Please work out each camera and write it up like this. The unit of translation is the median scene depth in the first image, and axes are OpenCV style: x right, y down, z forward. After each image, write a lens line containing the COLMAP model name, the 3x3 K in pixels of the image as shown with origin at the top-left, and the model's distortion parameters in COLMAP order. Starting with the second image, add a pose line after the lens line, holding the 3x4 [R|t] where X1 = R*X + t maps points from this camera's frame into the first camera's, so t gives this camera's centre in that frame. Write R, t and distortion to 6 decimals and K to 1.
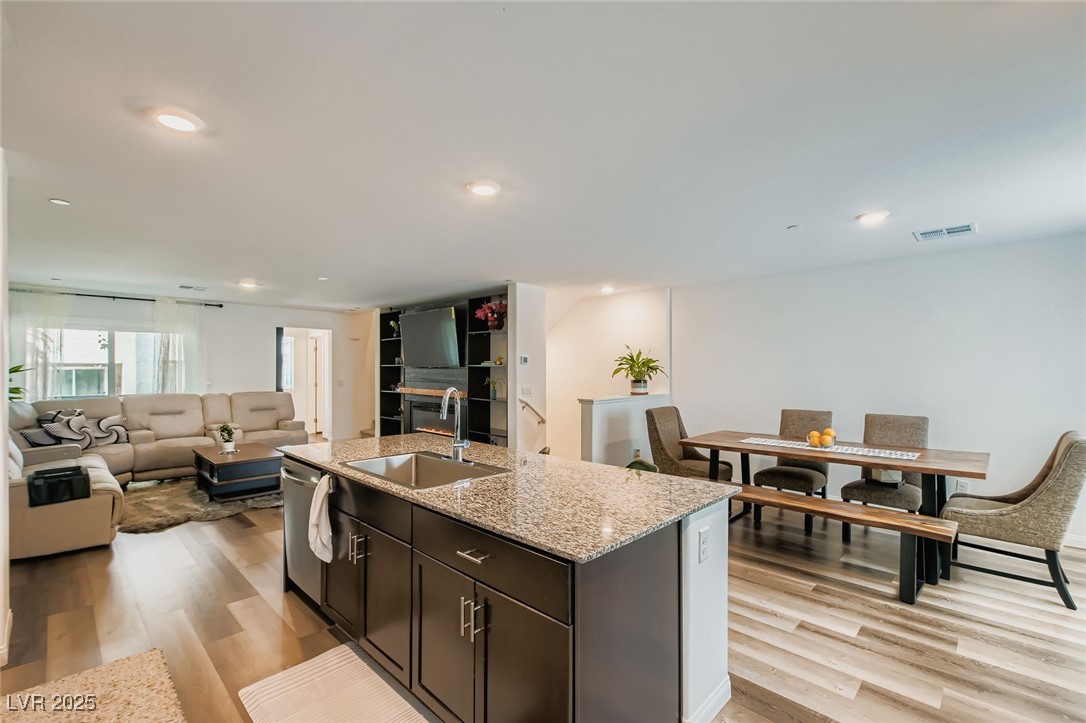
lens RADIAL K [[470.5, 0, 543.5], [0, 470.5, 365.5], [0, 0, 1]] dist [-0.002386, -0.000603]
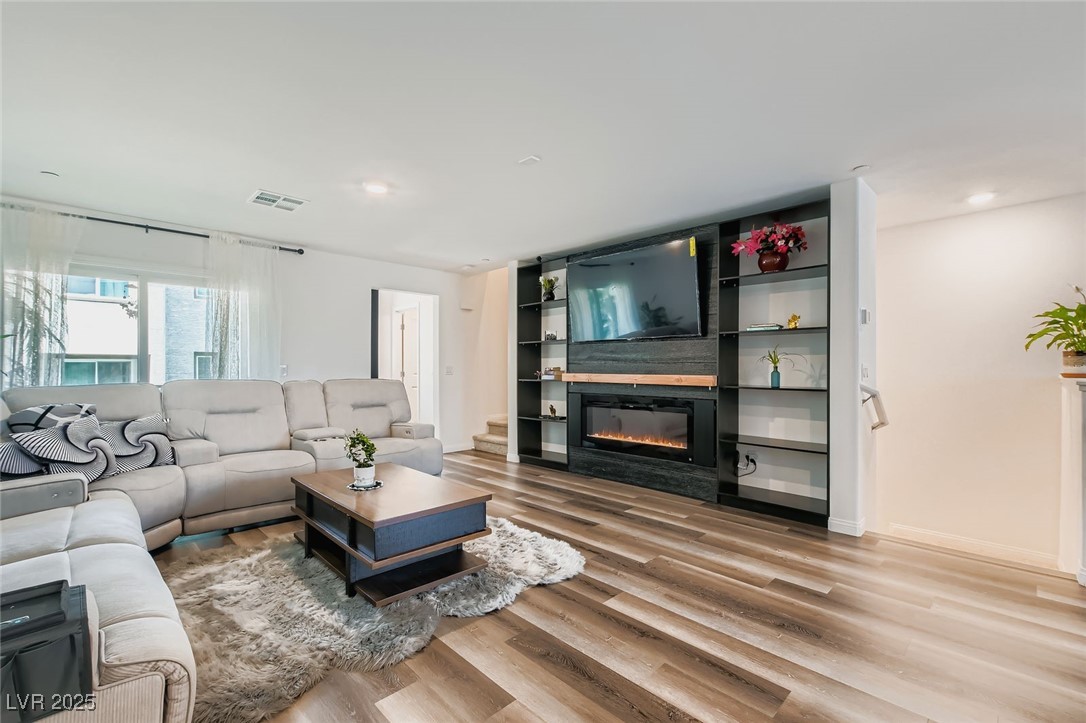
lens RADIAL K [[473.0, 0, 543.0], [0, 473.0, 361.5], [0, 0, 1]] dist [-0.000043, 0.000141]
pose [[0.999423, -0.002790, -0.033841, -0.428274], [0.002588, 0.999979, -0.006014, 0.047153], [0.033857, 0.005923, 0.999409, 0.453003]]
